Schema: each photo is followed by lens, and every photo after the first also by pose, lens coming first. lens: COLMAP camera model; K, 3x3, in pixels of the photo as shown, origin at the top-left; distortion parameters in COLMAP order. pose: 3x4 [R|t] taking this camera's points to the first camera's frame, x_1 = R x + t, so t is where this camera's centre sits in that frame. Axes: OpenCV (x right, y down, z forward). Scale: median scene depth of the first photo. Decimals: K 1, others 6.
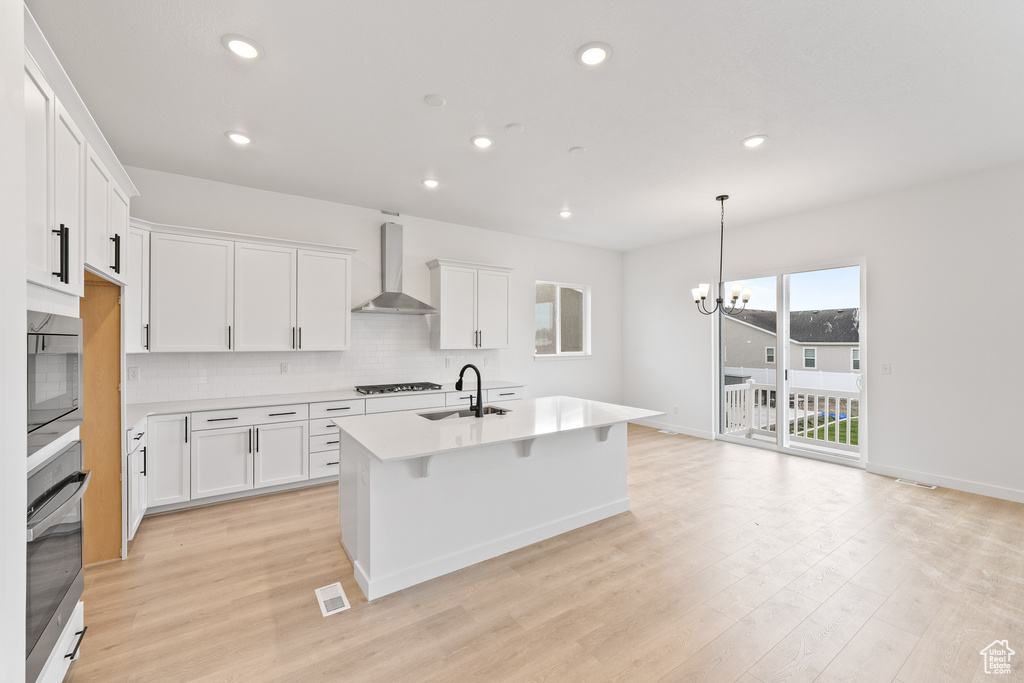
lens RADIAL K [[416.1, 0, 510.9], [0, 416.1, 340.7], [0, 0, 1]] dist [0.003339, -0.002423]
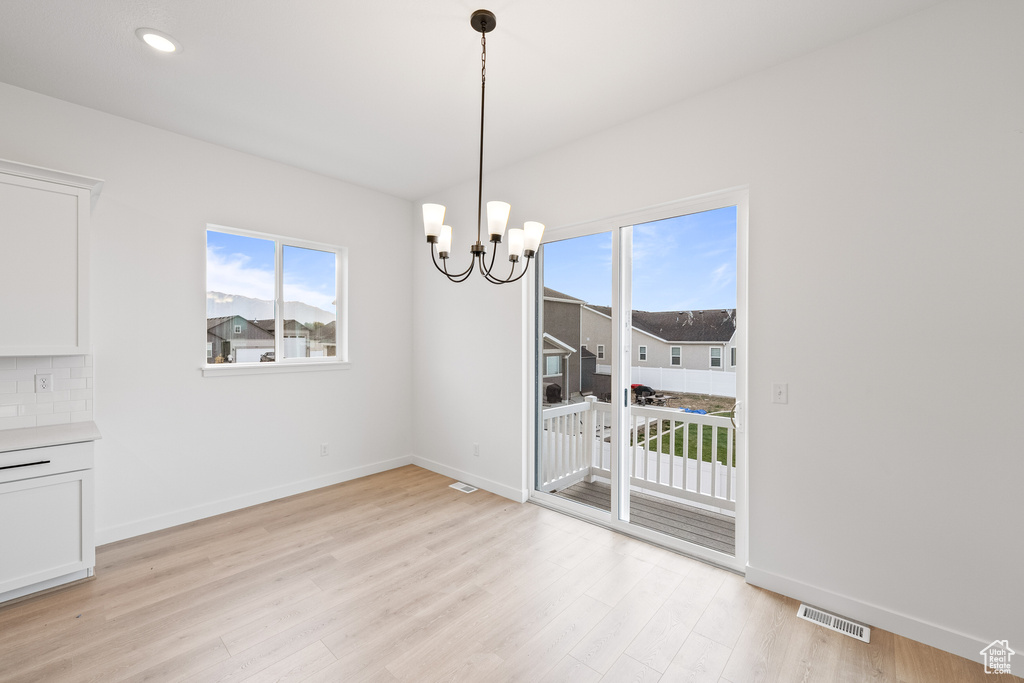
lens RADIAL K [[416.1, 0, 514.4], [0, 416.1, 340.9], [0, 0, 1]] dist [0.003339, -0.002423]
pose [[0.969280, 0.000737, 0.245958, 0.445958], [-0.001790, 0.999990, 0.004056, 0.000085], [-0.245952, -0.004371, 0.969272, 0.574022]]
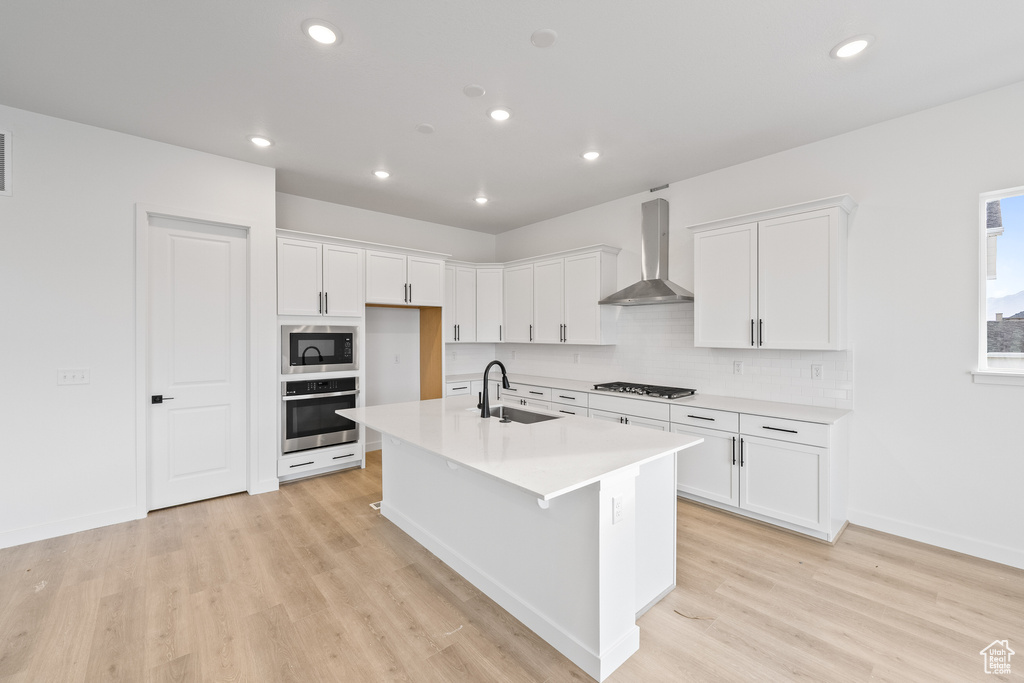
lens RADIAL K [[416.1, 0, 509.3], [0, 416.1, 341.2], [0, 0, 1]] dist [0.003339, -0.002423]
pose [[0.109501, 0.012550, -0.993907, 0.613657], [-0.002944, 0.999920, 0.012301, 0.001806], [0.993982, 0.001579, 0.109530, 0.687455]]
